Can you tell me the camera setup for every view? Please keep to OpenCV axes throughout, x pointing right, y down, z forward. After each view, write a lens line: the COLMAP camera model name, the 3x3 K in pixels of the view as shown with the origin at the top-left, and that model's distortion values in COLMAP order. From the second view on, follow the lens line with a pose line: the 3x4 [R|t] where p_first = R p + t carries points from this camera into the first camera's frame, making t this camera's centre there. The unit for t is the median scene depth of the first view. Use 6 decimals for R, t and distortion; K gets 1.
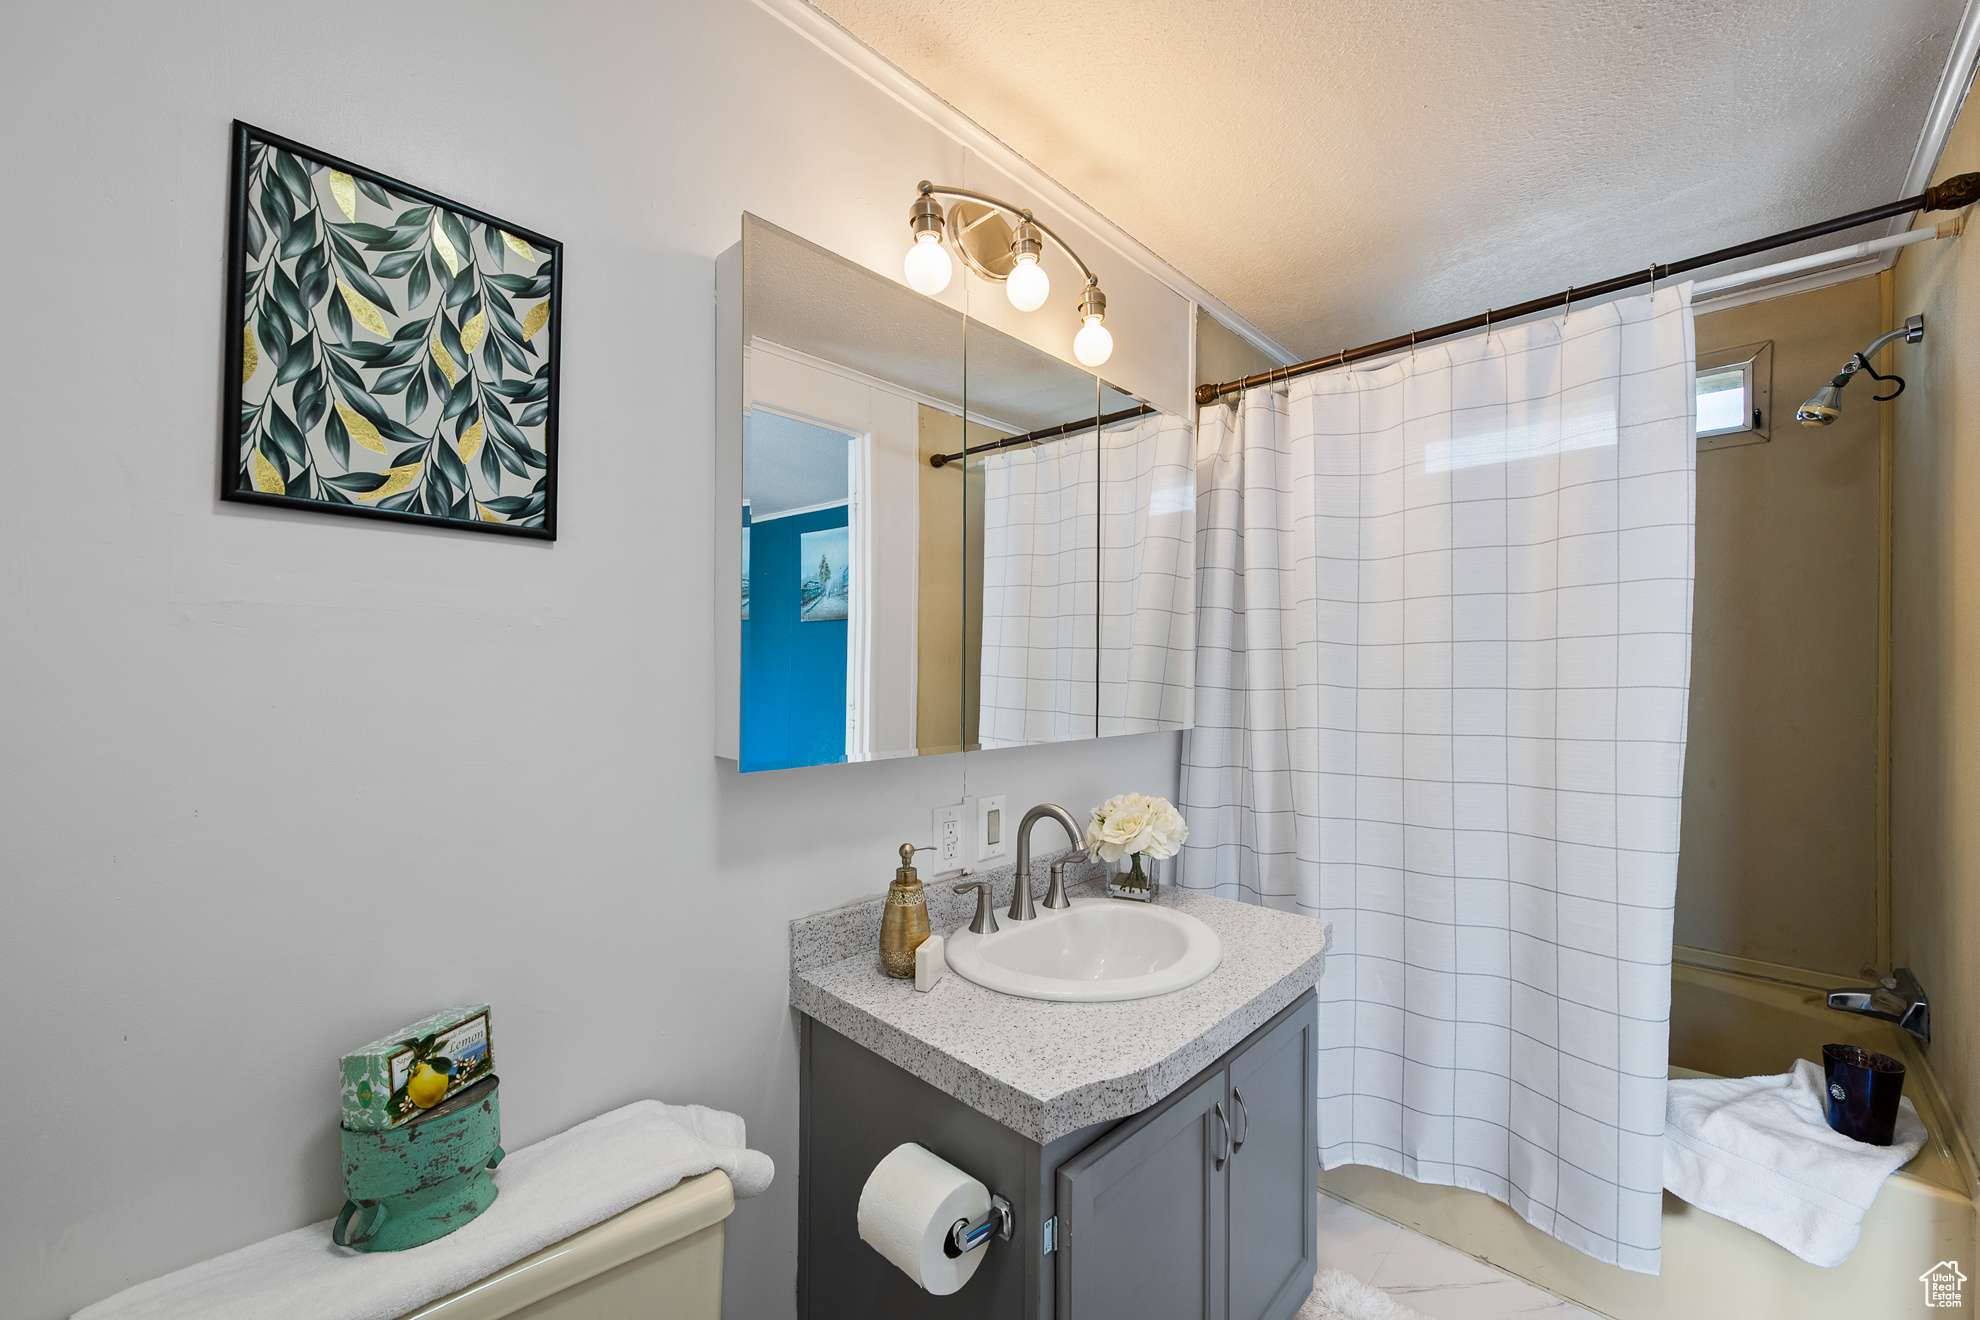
lens RADIAL K [[792.3, 0, 981.9], [0, 792.3, 669.3], [0, 0, 1]] dist [-0.002344, -0.001338]
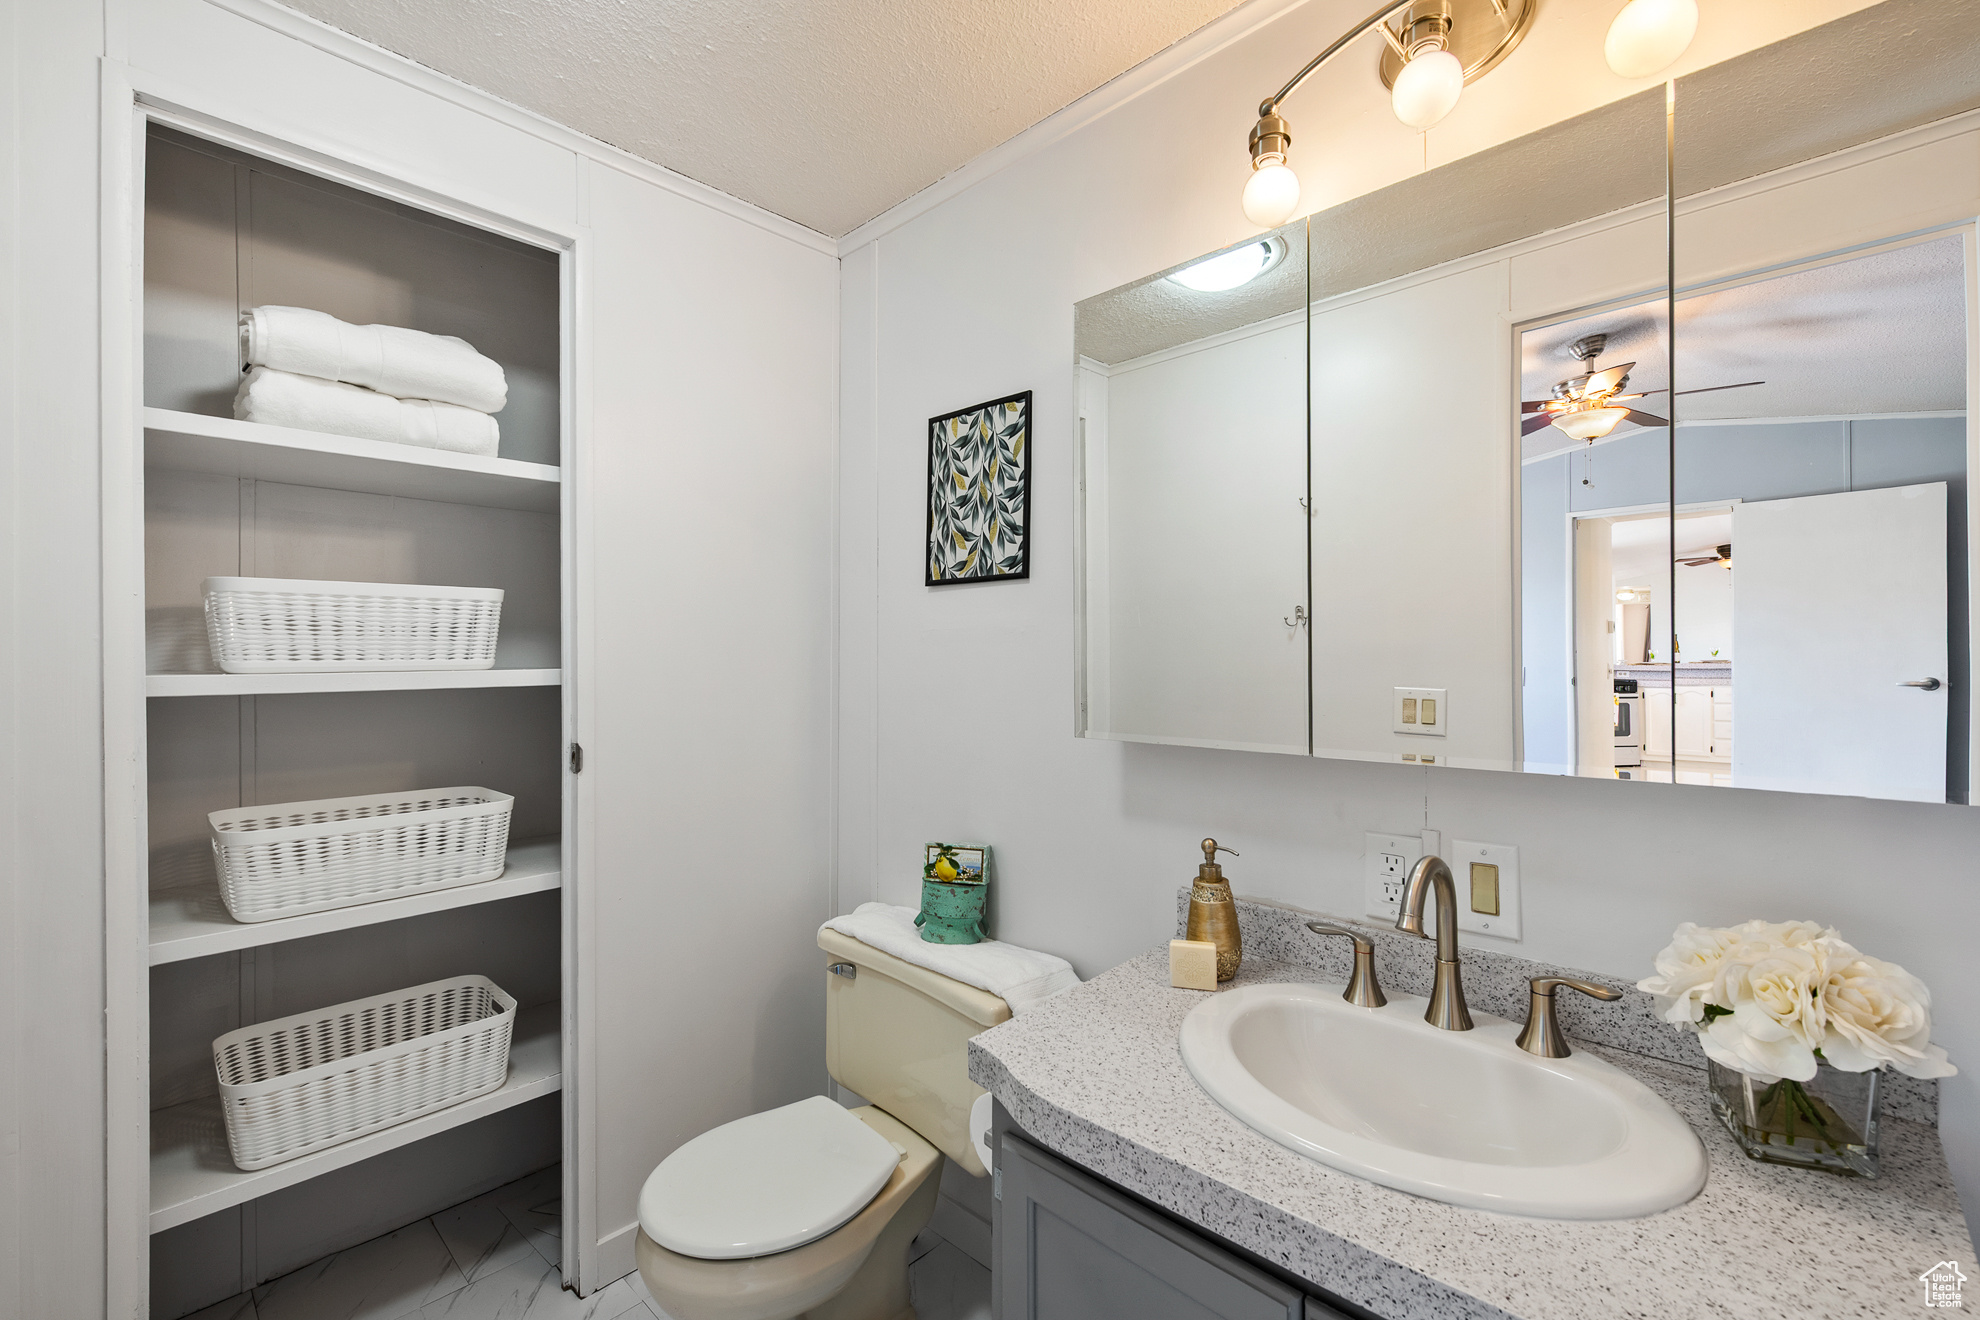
lens RADIAL K [[800.4, 0, 993.5], [0, 800.4, 657.3], [0, 0, 1]] dist [0.013467, -0.001519]
pose [[0.022147, -0.009971, -0.999705, 1.178607], [0.003677, 0.999944, -0.009892, 0.015128], [0.999748, -0.003456, 0.022182, 0.975162]]
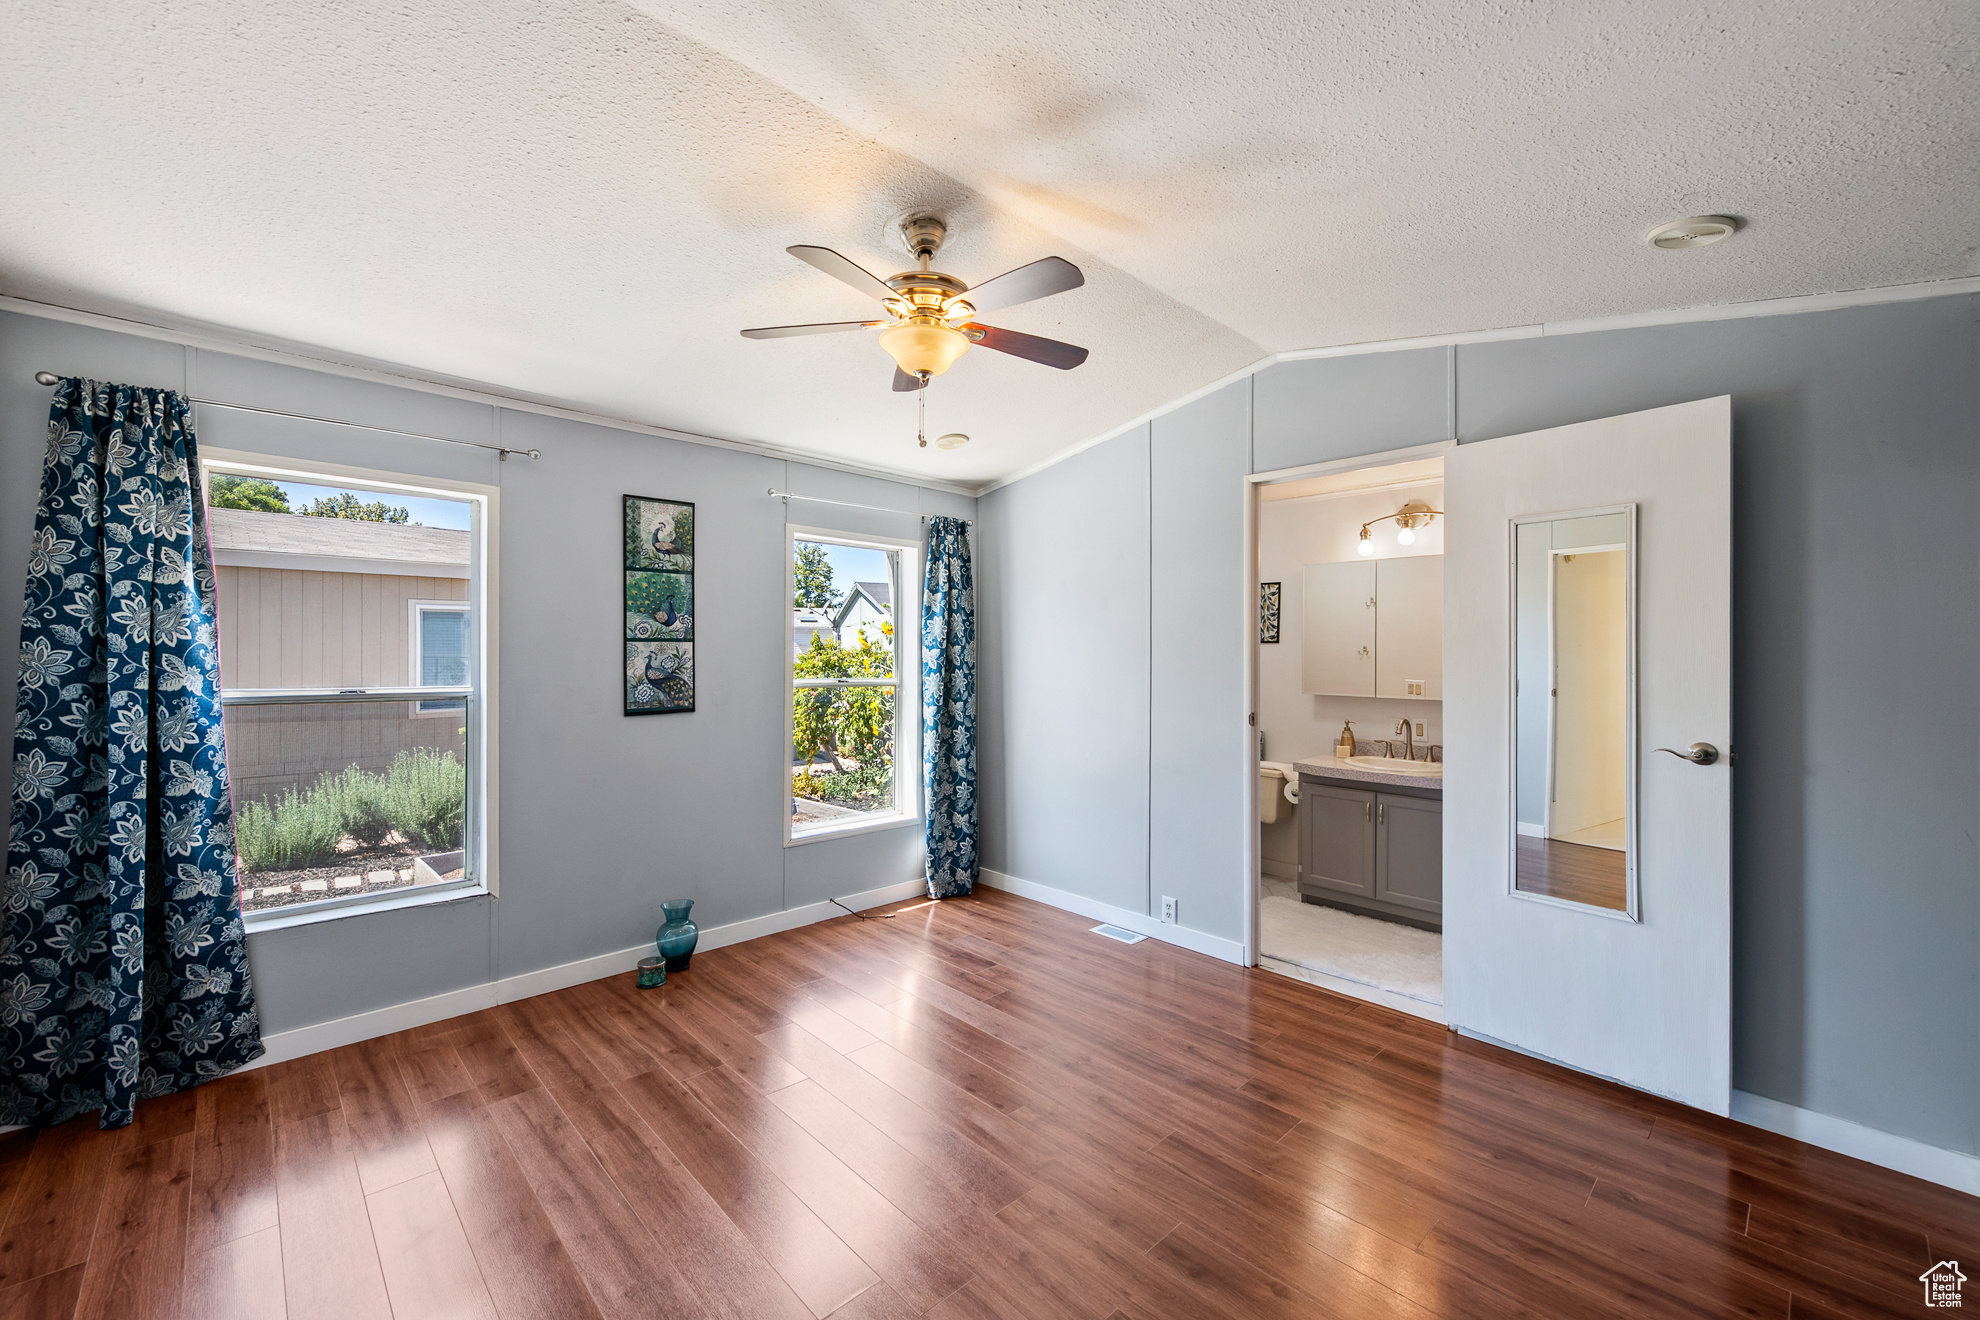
lens RADIAL K [[792.3, 0, 986.6], [0, 792.3, 653.9], [0, 0, 1]] dist [-0.002344, -0.001338]
pose [[-0.024292, -0.002545, -0.999702, 4.823565], [-0.002424, 0.999994, -0.002486, -0.085852], [0.999702, 0.002363, -0.024298, -0.759528]]
